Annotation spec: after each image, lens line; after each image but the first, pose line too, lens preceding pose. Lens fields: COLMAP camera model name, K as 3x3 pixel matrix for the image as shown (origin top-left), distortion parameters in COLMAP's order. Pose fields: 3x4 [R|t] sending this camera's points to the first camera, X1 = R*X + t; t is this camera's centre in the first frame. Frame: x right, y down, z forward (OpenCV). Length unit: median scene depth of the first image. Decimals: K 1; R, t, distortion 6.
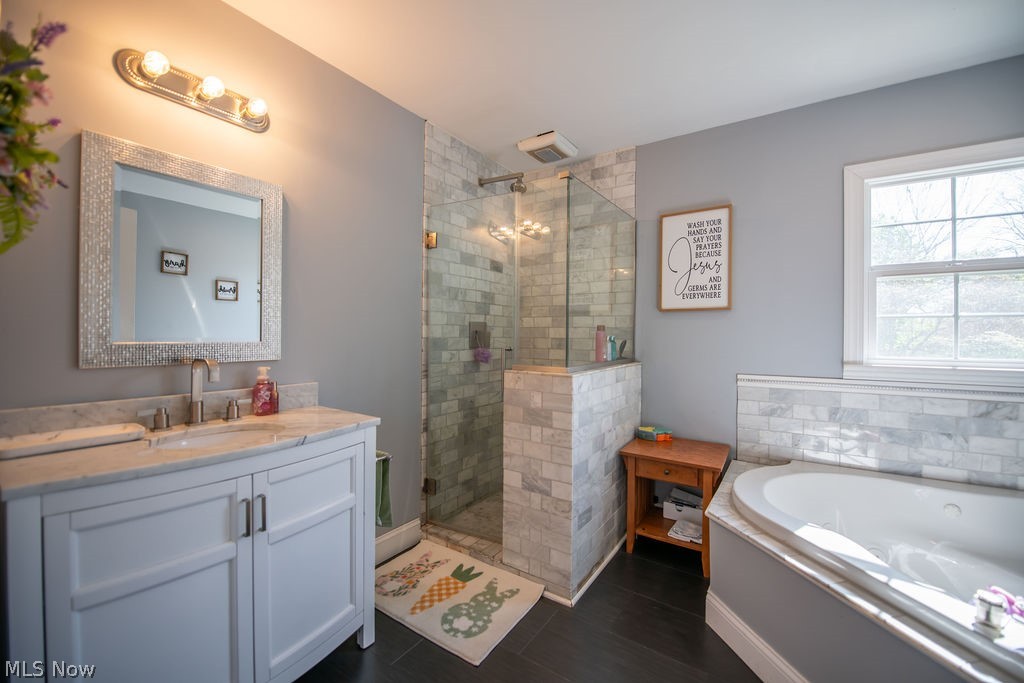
lens RADIAL K [[407.7, 0, 512.7], [0, 407.7, 337.1], [0, 0, 1]] dist [-0.015166, -0.002082]
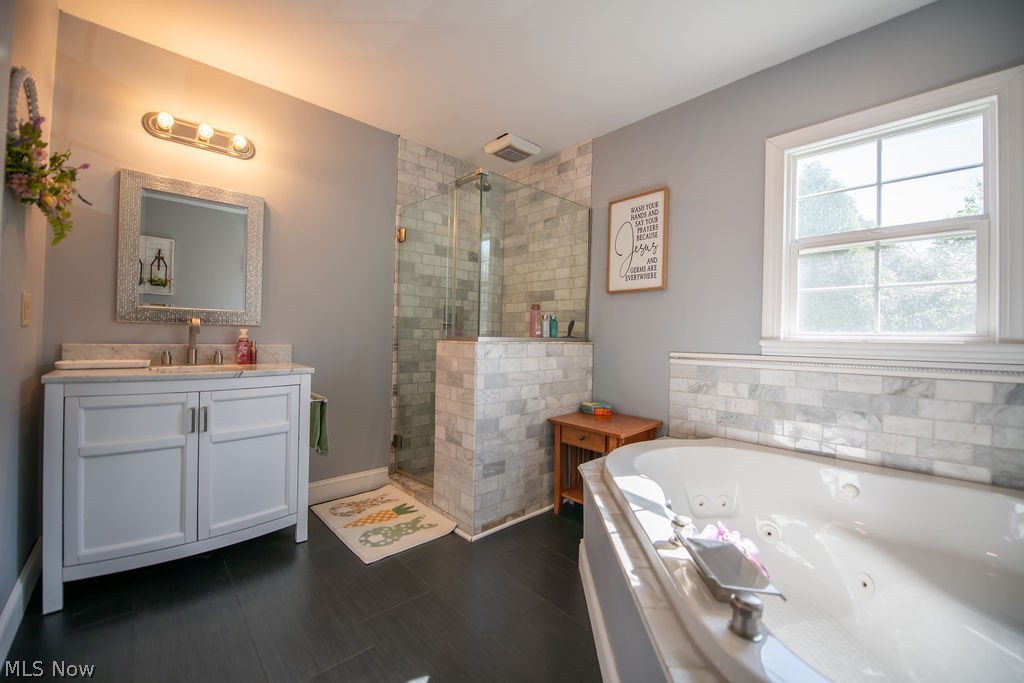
lens RADIAL K [[407.7, 0, 514.3], [0, 407.7, 337.2], [0, 0, 1]] dist [-0.015166, -0.002082]
pose [[0.973240, 0.012145, -0.229471, 0.473677], [-0.014298, 0.999868, -0.007721, 0.078576], [0.229347, 0.010795, 0.973285, -0.100657]]
